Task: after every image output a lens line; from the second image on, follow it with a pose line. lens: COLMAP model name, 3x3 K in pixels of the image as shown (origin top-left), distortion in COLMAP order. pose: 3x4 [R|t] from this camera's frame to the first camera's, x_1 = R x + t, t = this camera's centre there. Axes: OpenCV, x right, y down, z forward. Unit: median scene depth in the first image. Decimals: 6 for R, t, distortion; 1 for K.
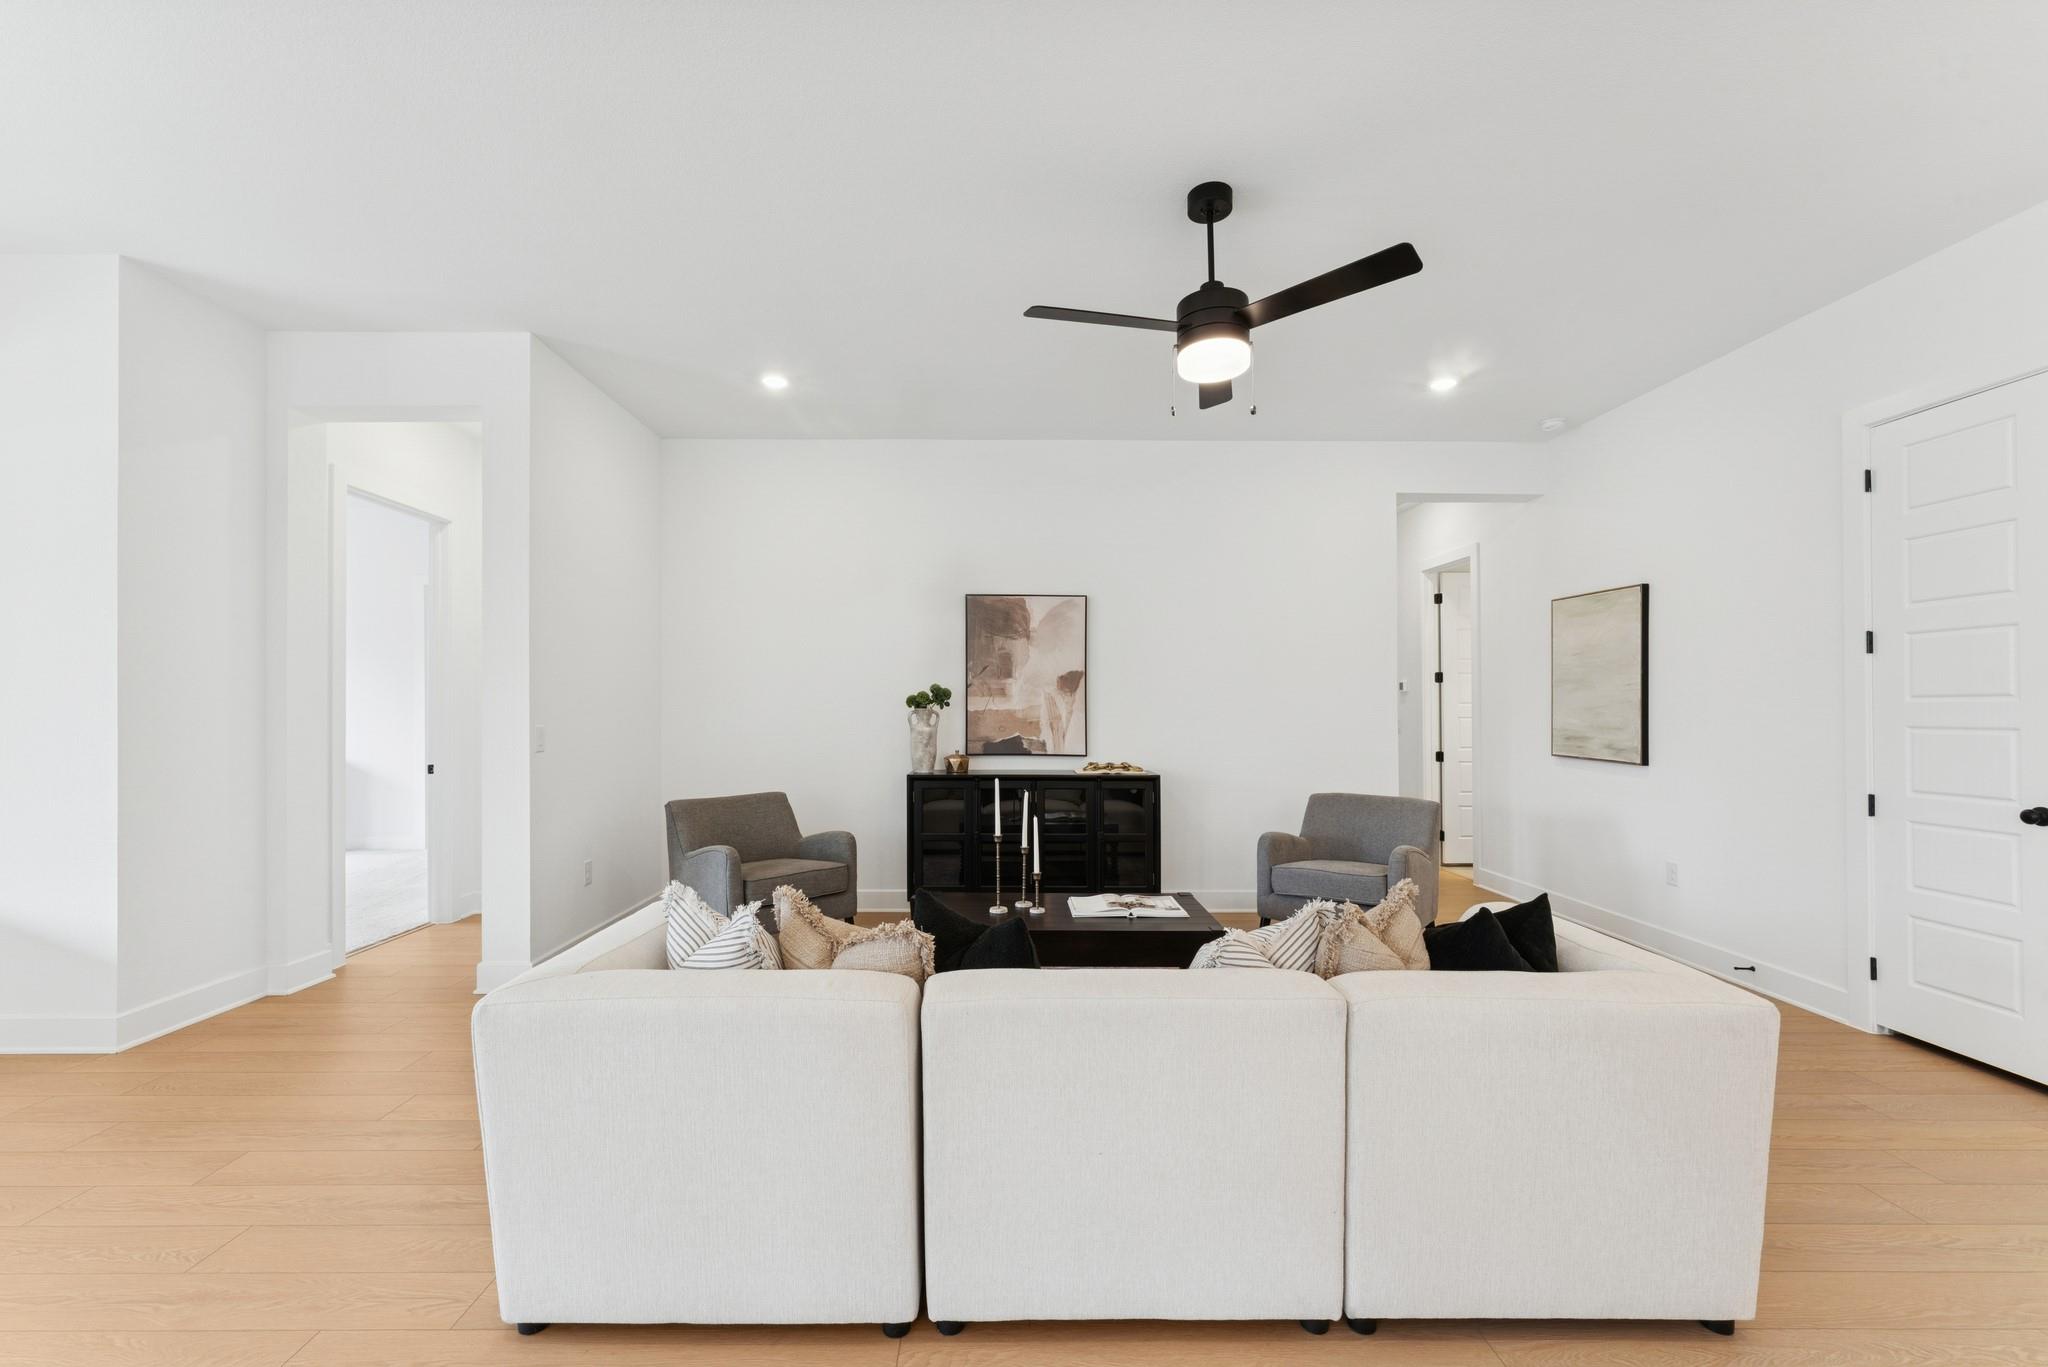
lens RADIAL K [[829.5, 0, 1025.5], [0, 829.5, 703.5], [0, 0, 1]] dist [0.000032, 0.000119]
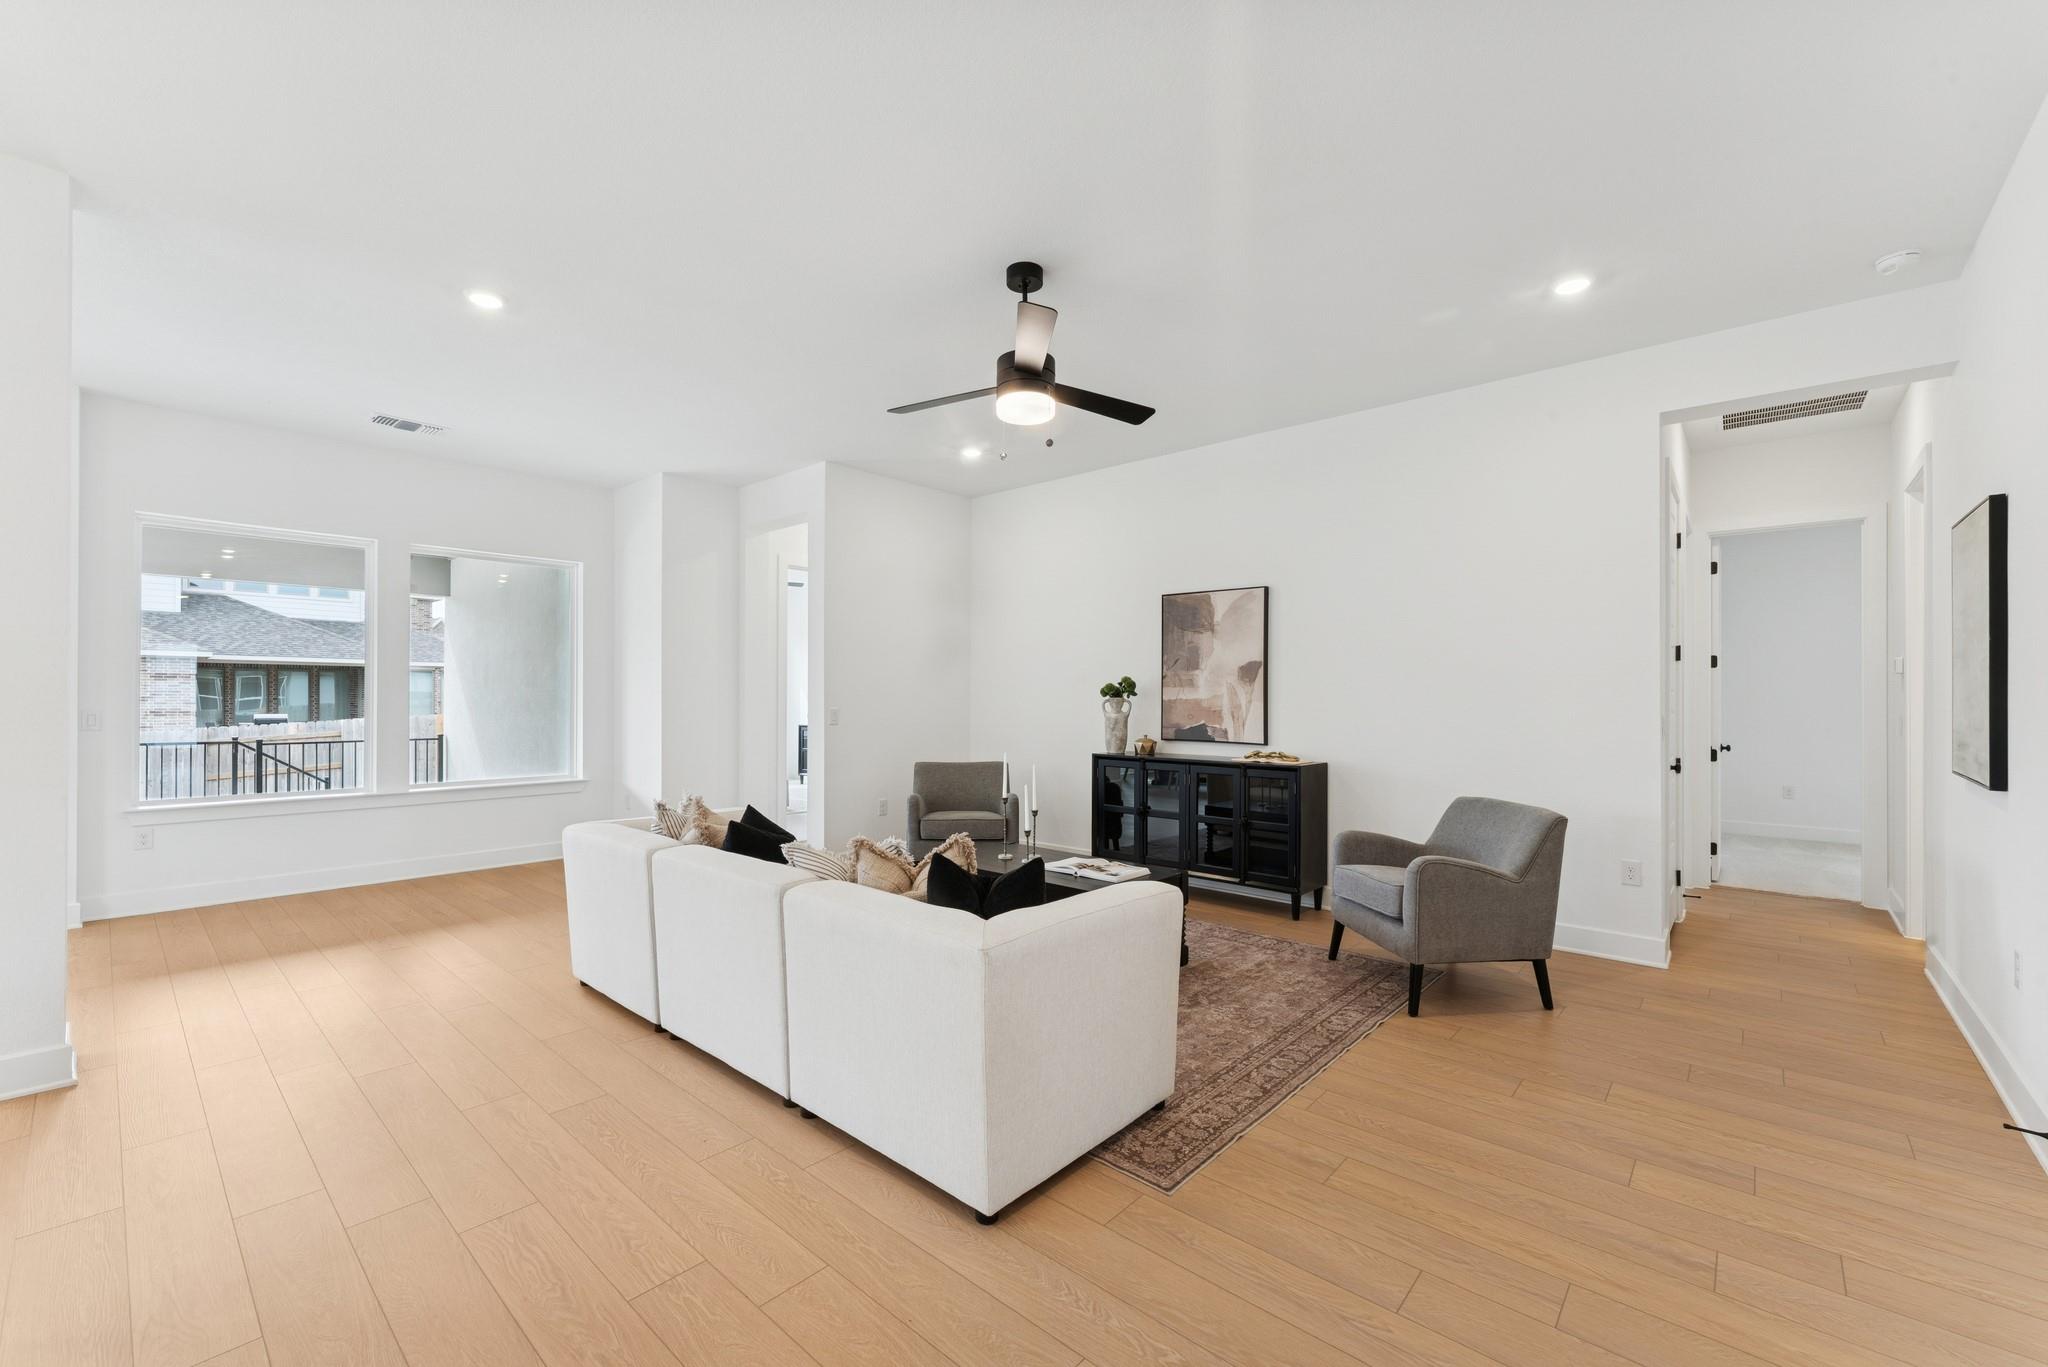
lens RADIAL K [[829.5, 0, 1025.5], [0, 829.5, 703.5], [0, 0, 1]] dist [0.000032, 0.000119]
pose [[0.743983, 0.004847, -0.668181, 0.533227], [0.002457, 0.999947, 0.009990, 0.001931], [0.668194, -0.009074, 0.743931, 0.053404]]
